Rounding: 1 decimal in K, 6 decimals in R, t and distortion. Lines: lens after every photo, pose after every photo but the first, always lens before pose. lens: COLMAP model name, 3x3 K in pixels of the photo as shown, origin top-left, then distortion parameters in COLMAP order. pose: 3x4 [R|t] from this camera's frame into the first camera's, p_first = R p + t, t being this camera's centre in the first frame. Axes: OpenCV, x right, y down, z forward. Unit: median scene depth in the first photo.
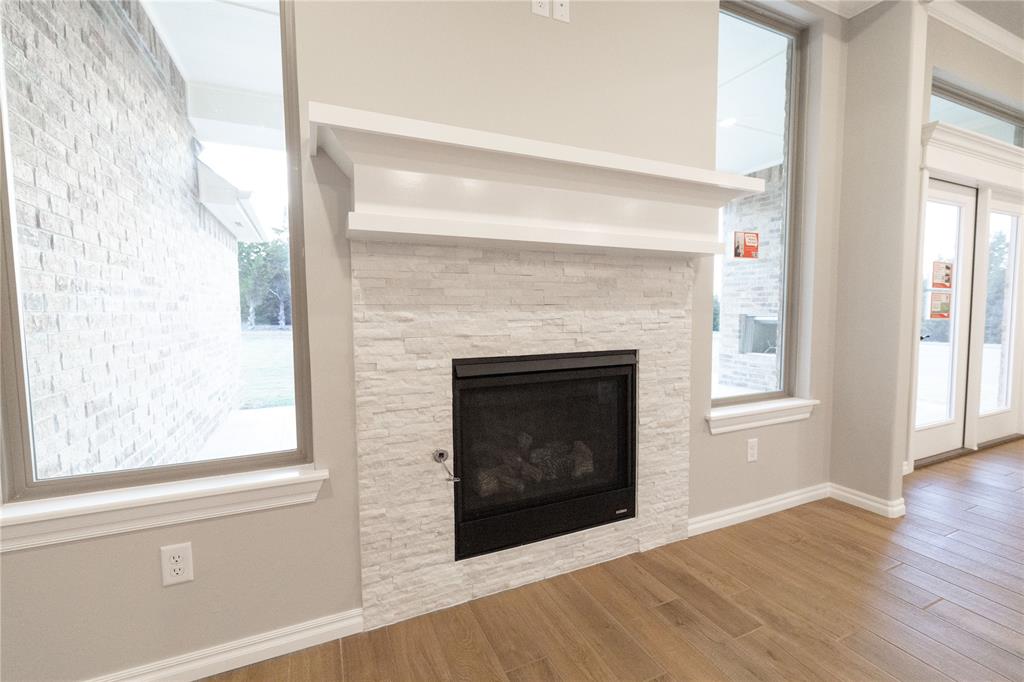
lens RADIAL K [[443.0, 0, 511.2], [0, 443.0, 339.3], [0, 0, 1]] dist [-0.000521, 0.000599]
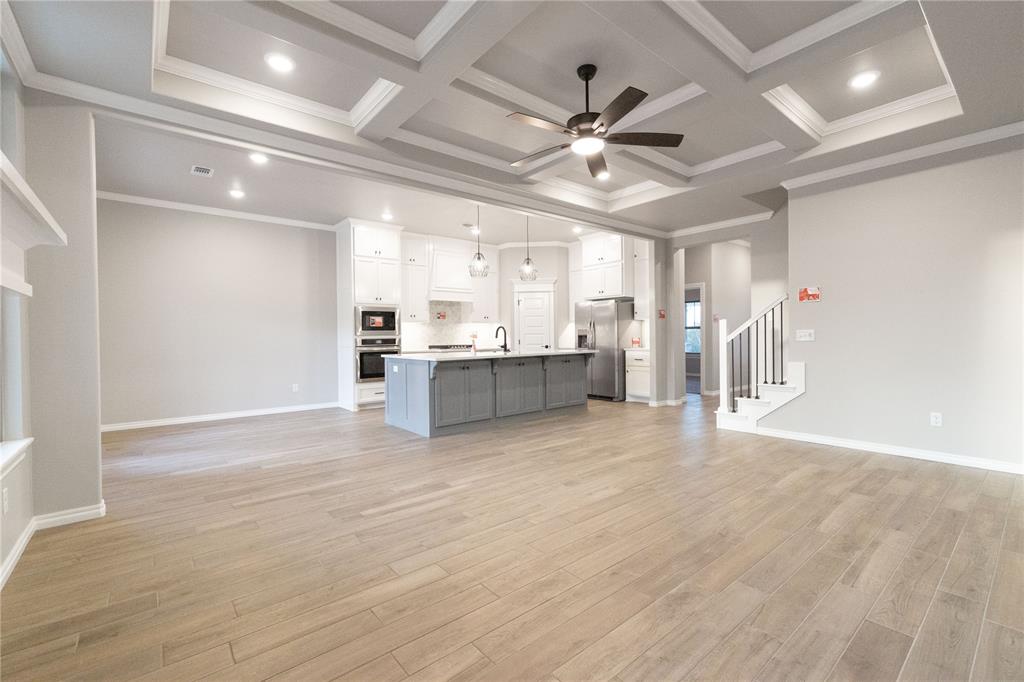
lens RADIAL K [[443.0, 0, 511.2], [0, 443.0, 339.3], [0, 0, 1]] dist [-0.000521, 0.000599]
pose [[-0.264285, 0.003443, 0.964439, -0.786848], [0.077116, 0.996867, 0.017573, -0.029724], [-0.961357, 0.079018, -0.263722, 0.233952]]
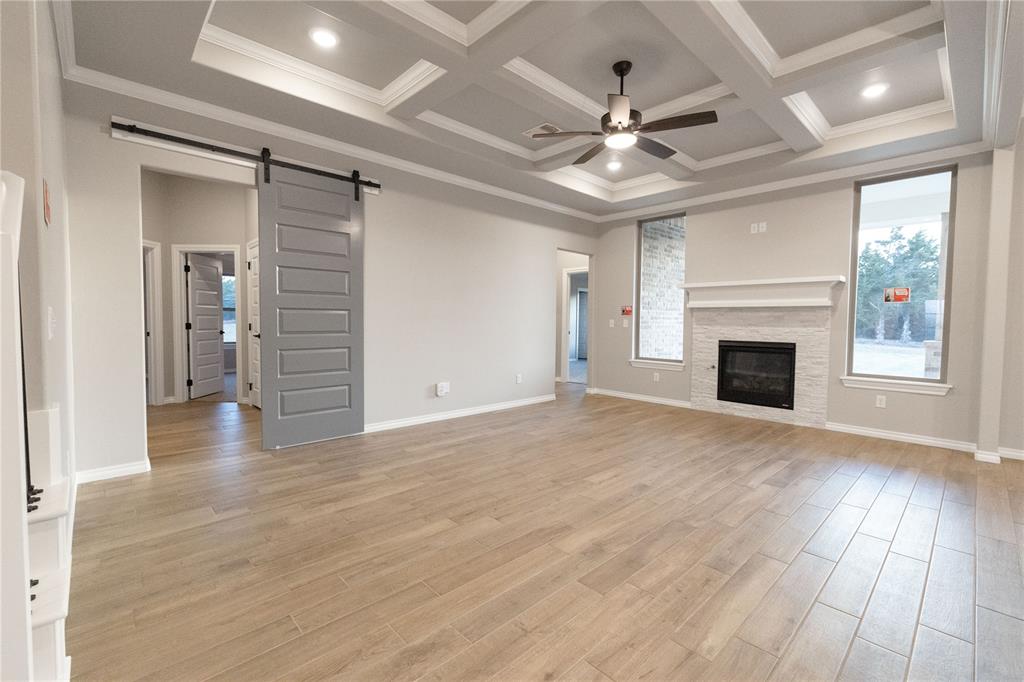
lens RADIAL K [[443.0, 0, 511.2], [0, 443.0, 339.3], [0, 0, 1]] dist [-0.000521, 0.000599]
pose [[0.327933, 0.049634, -0.943396, 2.271783], [-0.075900, 0.996775, 0.026059, 0.062990], [0.941647, 0.063059, 0.330643, -1.466157]]
